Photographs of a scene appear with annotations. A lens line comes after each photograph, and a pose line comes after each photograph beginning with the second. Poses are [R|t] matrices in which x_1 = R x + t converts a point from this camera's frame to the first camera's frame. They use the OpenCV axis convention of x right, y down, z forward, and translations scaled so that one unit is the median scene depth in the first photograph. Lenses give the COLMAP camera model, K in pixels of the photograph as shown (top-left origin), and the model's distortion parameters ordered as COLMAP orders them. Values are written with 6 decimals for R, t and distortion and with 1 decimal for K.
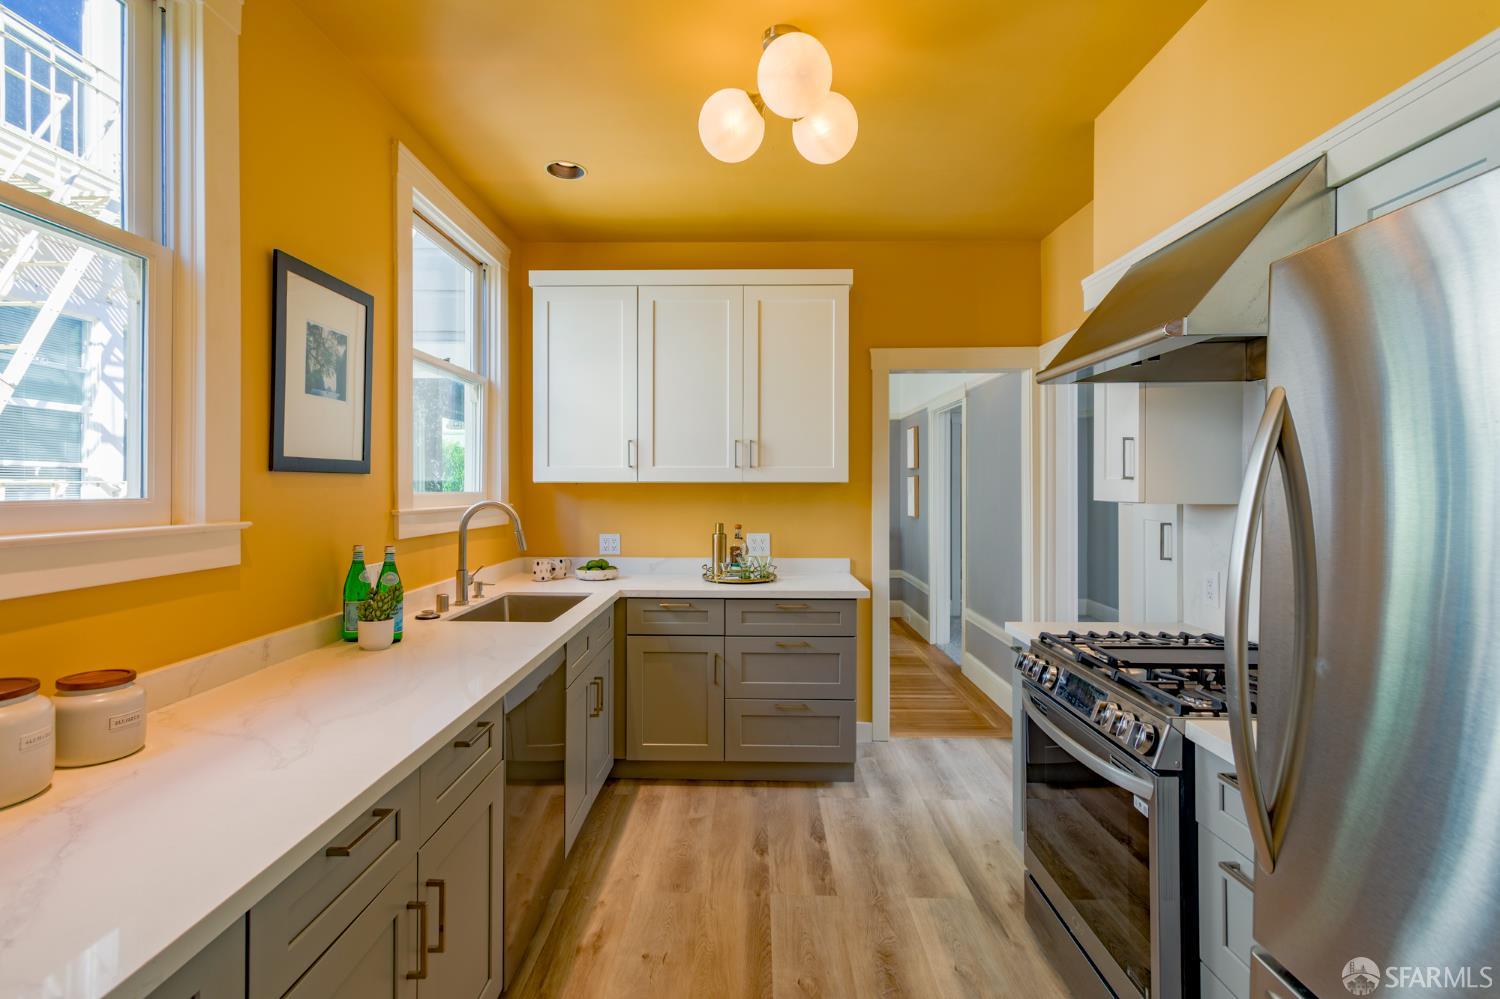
lens RADIAL K [[711.7, 0, 741.9], [0, 711.7, 489.8], [0, 0, 1]] dist [0.004133, 0.000885]
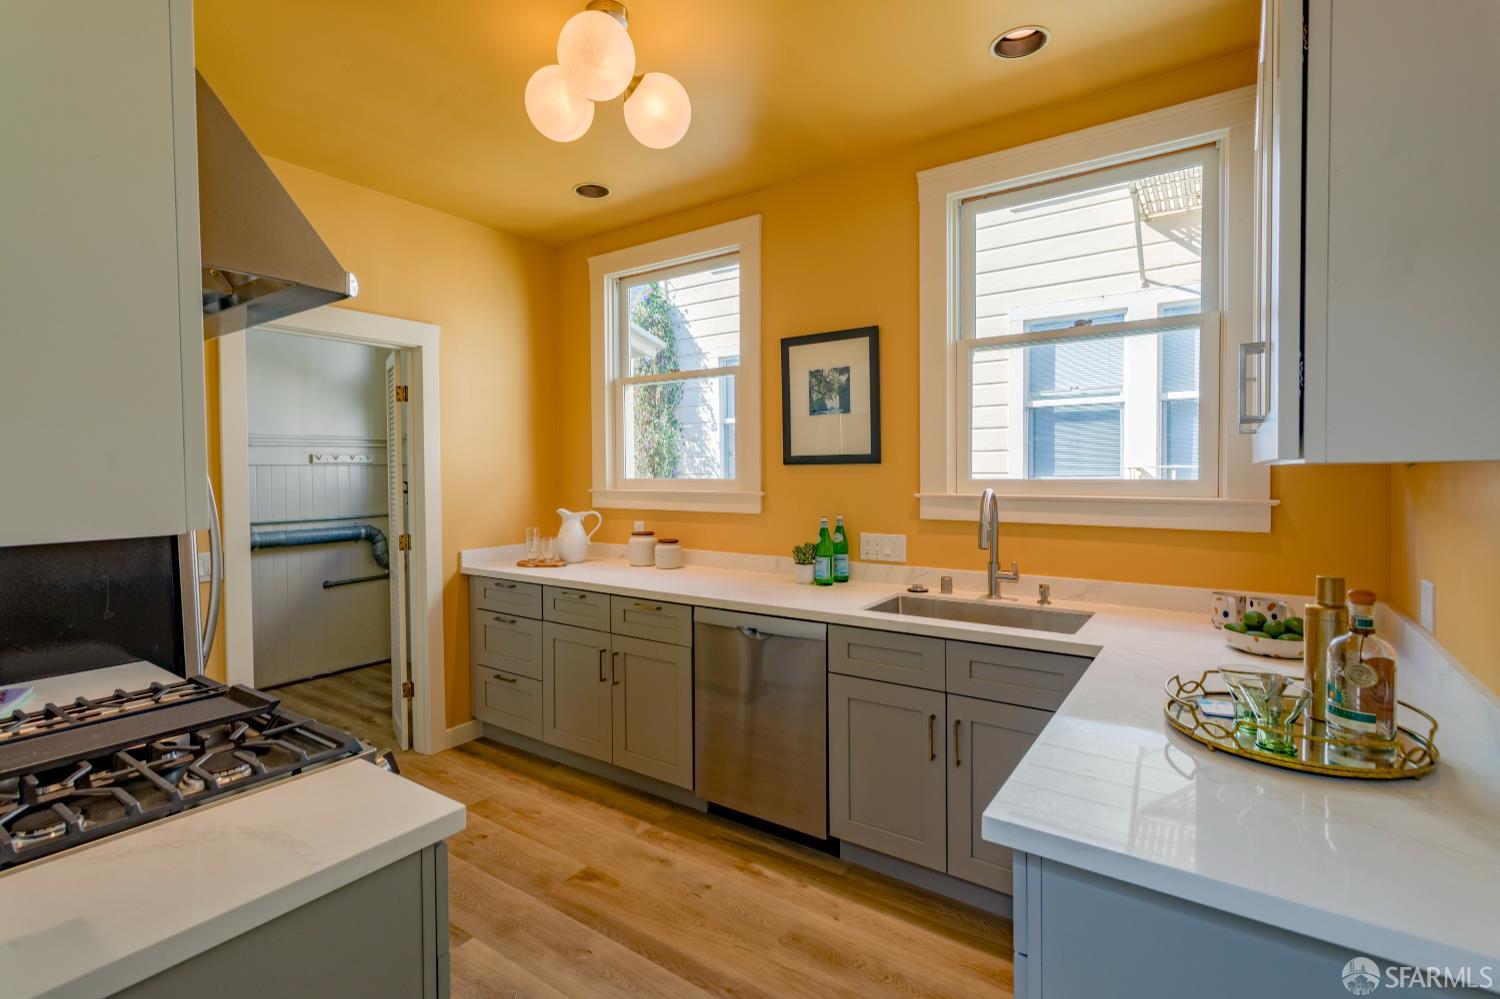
lens RADIAL K [[711.7, 0, 740.3], [0, 711.7, 495.7], [0, 0, 1]] dist [0.004133, 0.000885]
pose [[-0.563059, 0.039905, -0.825453, 0.745251], [0.002911, 0.998923, 0.046306, -0.027425], [0.826412, 0.023670, -0.562569, 1.646194]]
